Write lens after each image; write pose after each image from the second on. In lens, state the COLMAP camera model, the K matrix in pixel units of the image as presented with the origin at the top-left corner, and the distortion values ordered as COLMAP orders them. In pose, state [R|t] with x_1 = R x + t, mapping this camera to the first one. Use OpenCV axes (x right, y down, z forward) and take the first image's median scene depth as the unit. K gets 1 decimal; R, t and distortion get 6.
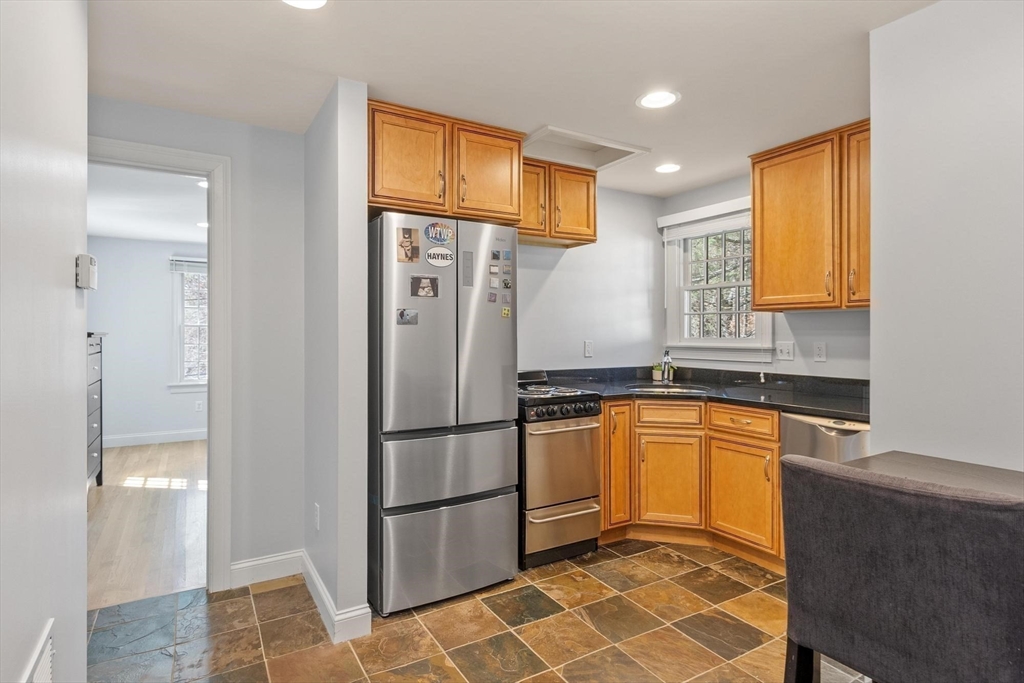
lens RADIAL K [[525.2, 0, 516.7], [0, 525.2, 333.6], [0, 0, 1]] dist [0.010011, -0.001680]
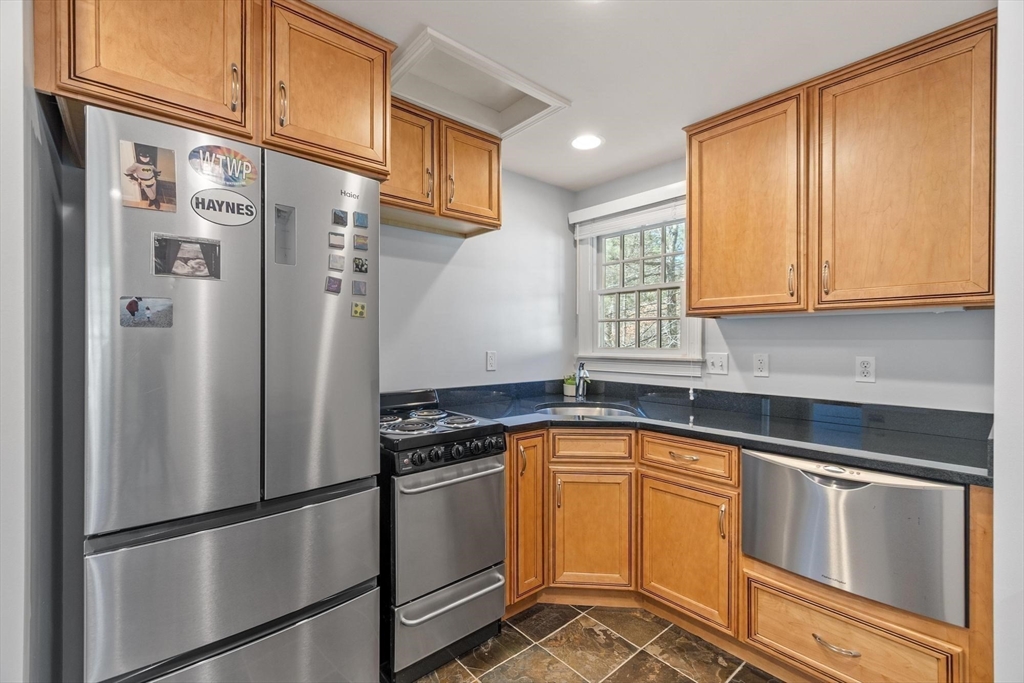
lens RADIAL K [[446.7, 0, 509.9], [0, 446.7, 340.5], [0, 0, 1]] dist [0.000676, 0.000484]
pose [[0.985951, 0.002530, 0.167015, 0.062608], [-0.002125, 0.999994, -0.002604, -0.002334], [-0.167021, 0.002212, 0.985951, 0.391996]]
